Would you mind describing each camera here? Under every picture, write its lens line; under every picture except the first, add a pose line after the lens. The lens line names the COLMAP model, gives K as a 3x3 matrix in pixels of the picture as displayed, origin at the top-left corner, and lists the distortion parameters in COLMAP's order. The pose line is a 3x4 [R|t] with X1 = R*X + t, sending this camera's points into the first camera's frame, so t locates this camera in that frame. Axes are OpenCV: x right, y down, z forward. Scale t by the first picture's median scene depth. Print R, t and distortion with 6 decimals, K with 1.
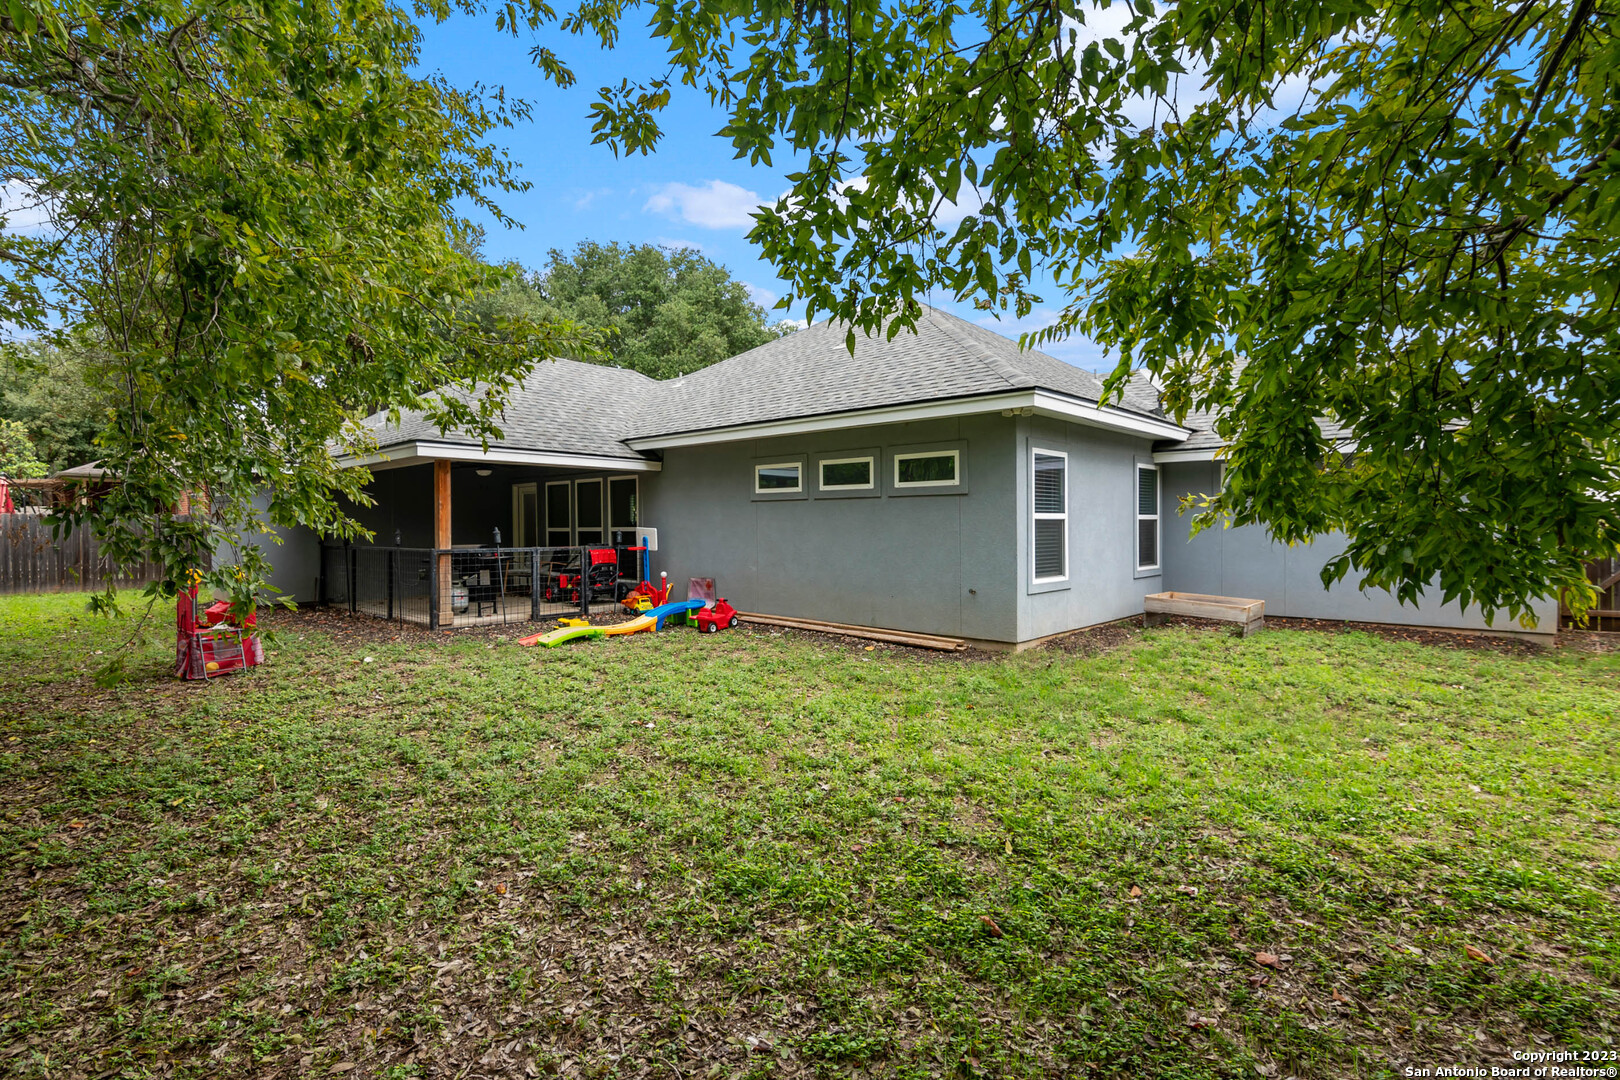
lens RADIAL K [[788.0, 0, 808.8], [0, 788.0, 526.3], [0, 0, 1]] dist [0.010318, -0.010986]
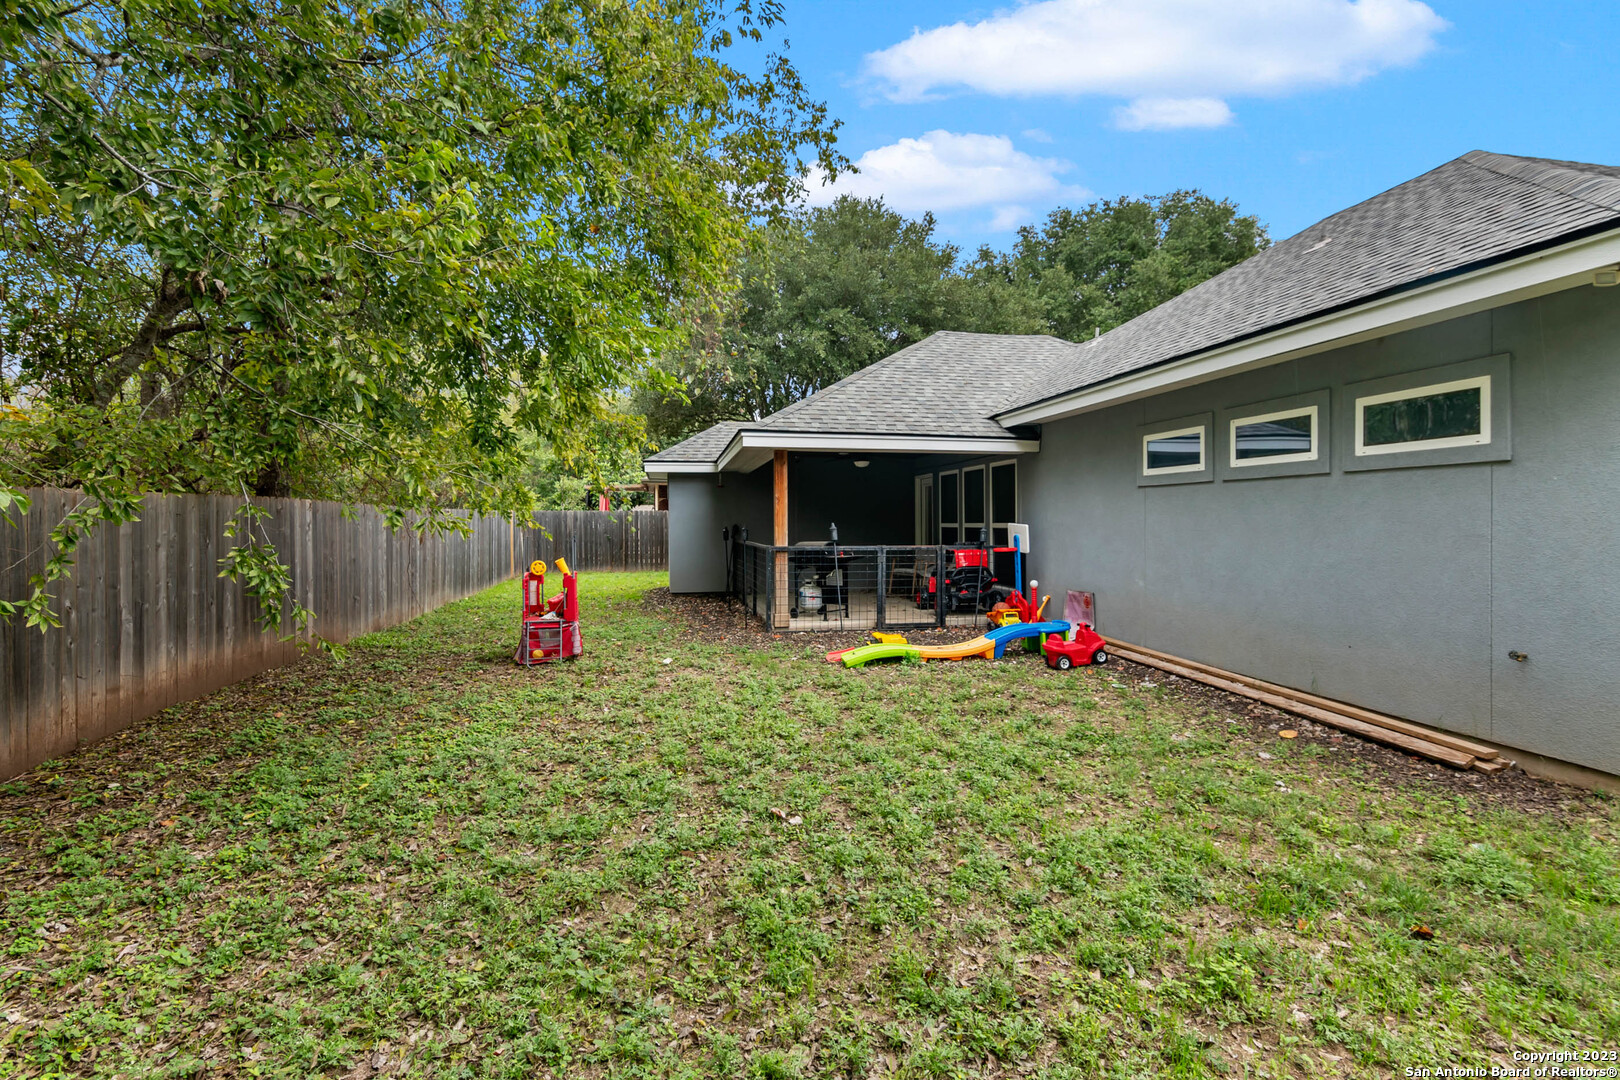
lens RADIAL K [[788.0, 0, 808.8], [0, 788.0, 526.3], [0, 0, 1]] dist [0.010318, -0.010986]
pose [[0.798738, 0.006580, -0.601643, 0.119192], [-0.002535, 0.999968, 0.007570, -0.001385], [0.601673, -0.004521, 0.798729, 0.266942]]
